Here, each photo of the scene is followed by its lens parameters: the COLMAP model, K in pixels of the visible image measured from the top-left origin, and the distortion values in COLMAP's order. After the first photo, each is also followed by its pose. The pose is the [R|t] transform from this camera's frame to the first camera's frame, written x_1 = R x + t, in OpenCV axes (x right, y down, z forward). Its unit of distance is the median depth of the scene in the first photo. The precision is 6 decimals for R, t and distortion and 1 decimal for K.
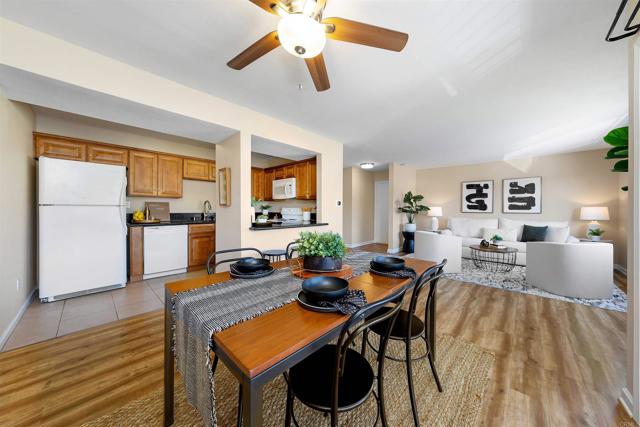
lens RADIAL K [[221.2, 0, 325.6], [0, 221.2, 210.6], [0, 0, 1]] dist [-0.004284, 0.000792]
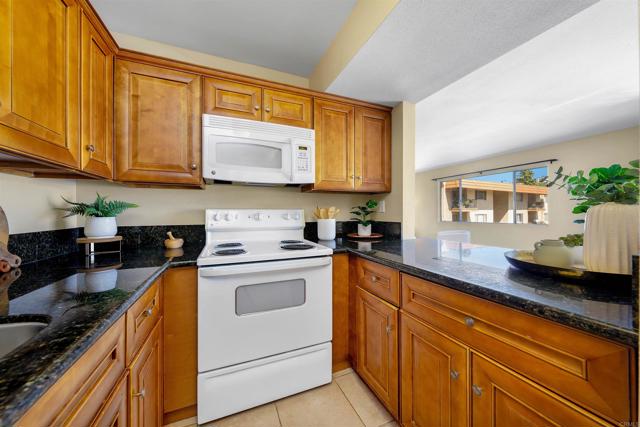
lens RADIAL K [[221.2, 0, 327.4], [0, 221.2, 213.3], [0, 0, 1]] dist [-0.004284, 0.000792]
pose [[0.408962, -0.012138, 0.912471, -0.483667], [0.007619, 0.999922, 0.009887, -0.009735], [-0.912520, 0.002908, 0.409022, 0.822744]]
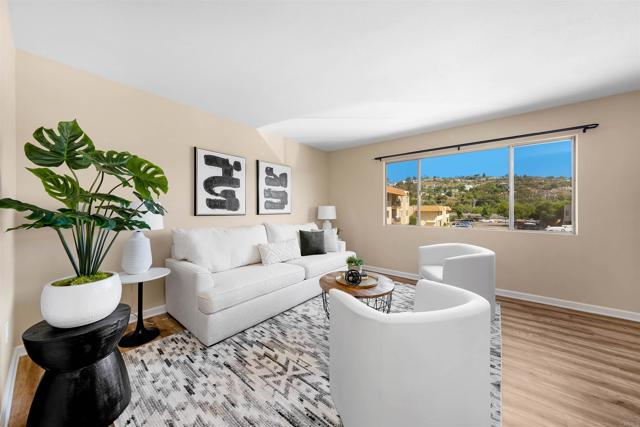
lens RADIAL K [[221.2, 0, 325.7], [0, 221.2, 209.8], [0, 0, 1]] dist [-0.004284, 0.000792]
pose [[-0.068669, -0.010999, 0.997579, 0.212774], [0.000115, 0.999939, 0.011033, -0.010539], [-0.997639, 0.000873, -0.068663, 1.036199]]
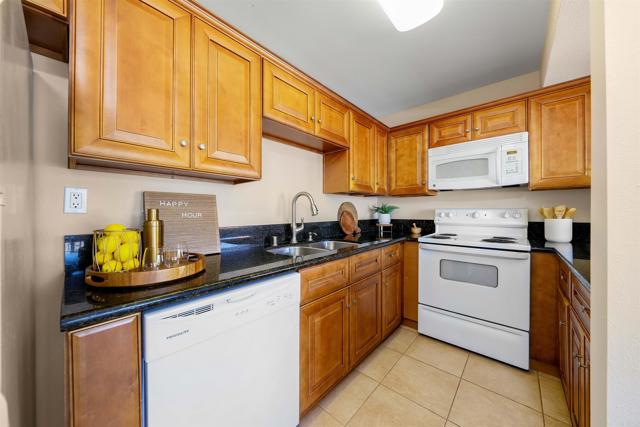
lens RADIAL K [[221.2, 0, 324.3], [0, 221.2, 211.8], [0, 0, 1]] dist [-0.004284, 0.000792]
pose [[0.999902, -0.008542, 0.011119, -0.509103], [0.008571, 0.999960, -0.002523, -0.009205], [-0.011097, 0.002618, 0.999935, 0.614803]]
